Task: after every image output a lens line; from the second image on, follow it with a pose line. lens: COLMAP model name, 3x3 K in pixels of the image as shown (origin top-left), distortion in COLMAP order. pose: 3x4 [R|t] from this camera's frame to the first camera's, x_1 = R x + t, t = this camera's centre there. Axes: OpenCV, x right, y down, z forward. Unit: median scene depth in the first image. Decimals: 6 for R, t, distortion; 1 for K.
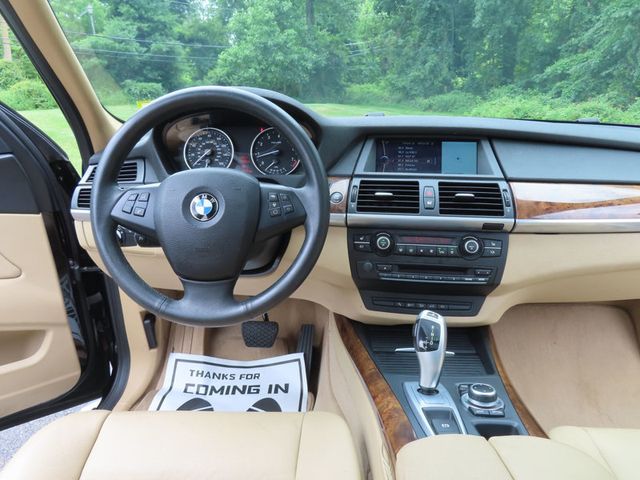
lens RADIAL K [[457.4, 0, 319.0], [0, 457.4, 240.5], [0, 0, 1]] dist [-0.015294, 0.013669]
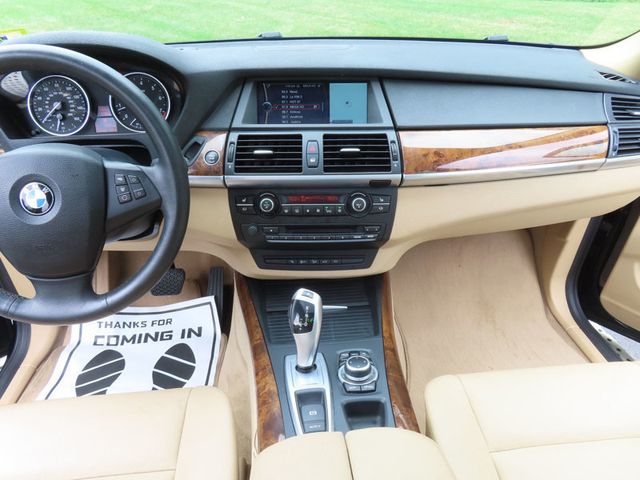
lens RADIAL K [[457.4, 0, 319.7], [0, 457.4, 239.2], [0, 0, 1]] dist [-0.015294, 0.013669]
pose [[0.991598, -0.071641, 0.107705, 0.096300], [0.045049, 0.971760, 0.231631, -0.093192], [-0.121258, -0.224833, 0.966823, 0.047705]]
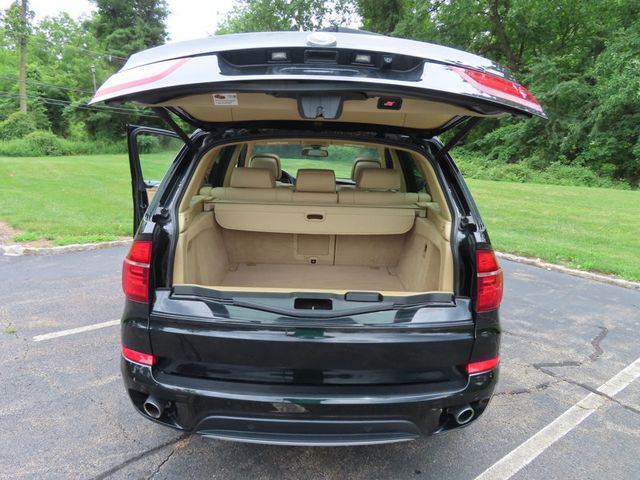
lens RADIAL K [[457.4, 0, 318.2], [0, 457.4, 239.4], [0, 0, 1]] dist [-0.015294, 0.013669]
pose [[0.998399, 0.018982, 0.053291, -0.082022], [-0.013107, 0.994009, -0.108509, 0.653720], [-0.055031, 0.107637, 0.992666, -2.842921]]
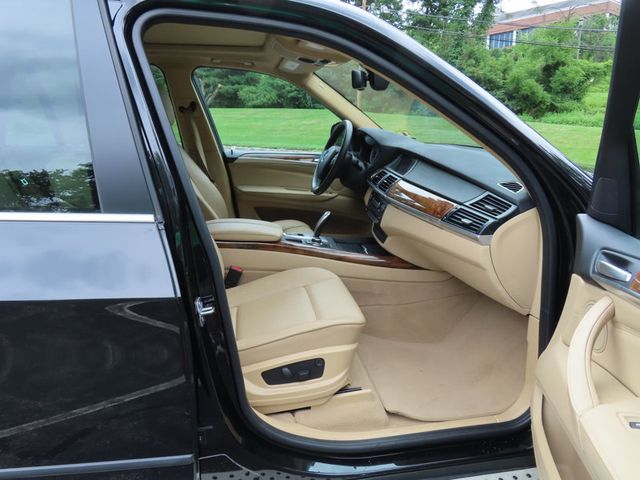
lens RADIAL K [[457.4, 0, 318.8], [0, 457.4, 238.5], [0, 0, 1]] dist [-0.015294, 0.013669]
pose [[0.207396, 0.268301, -0.940745, 1.560758], [-0.303376, 0.931883, 0.198891, -0.119436], [0.930027, 0.244151, 0.274665, 0.123104]]
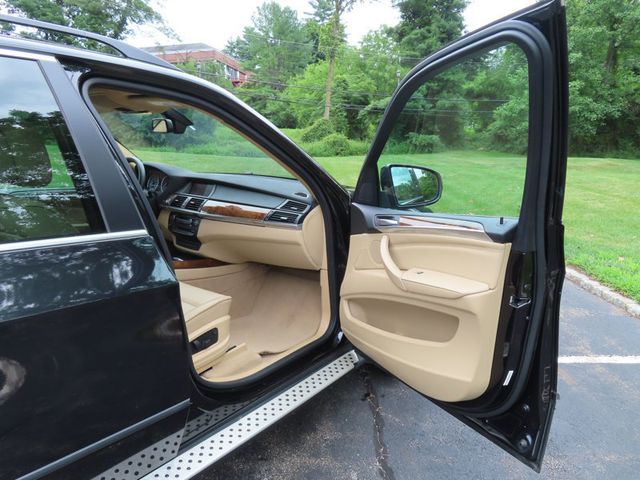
lens RADIAL K [[457.4, 0, 320.6], [0, 457.4, 244.0], [0, 0, 1]] dist [-0.015294, 0.013669]
pose [[0.815199, 0.132486, -0.563824, 1.699875], [-0.184915, 0.982073, -0.036592, 0.070730], [0.548869, 0.134089, 0.825084, -0.554532]]
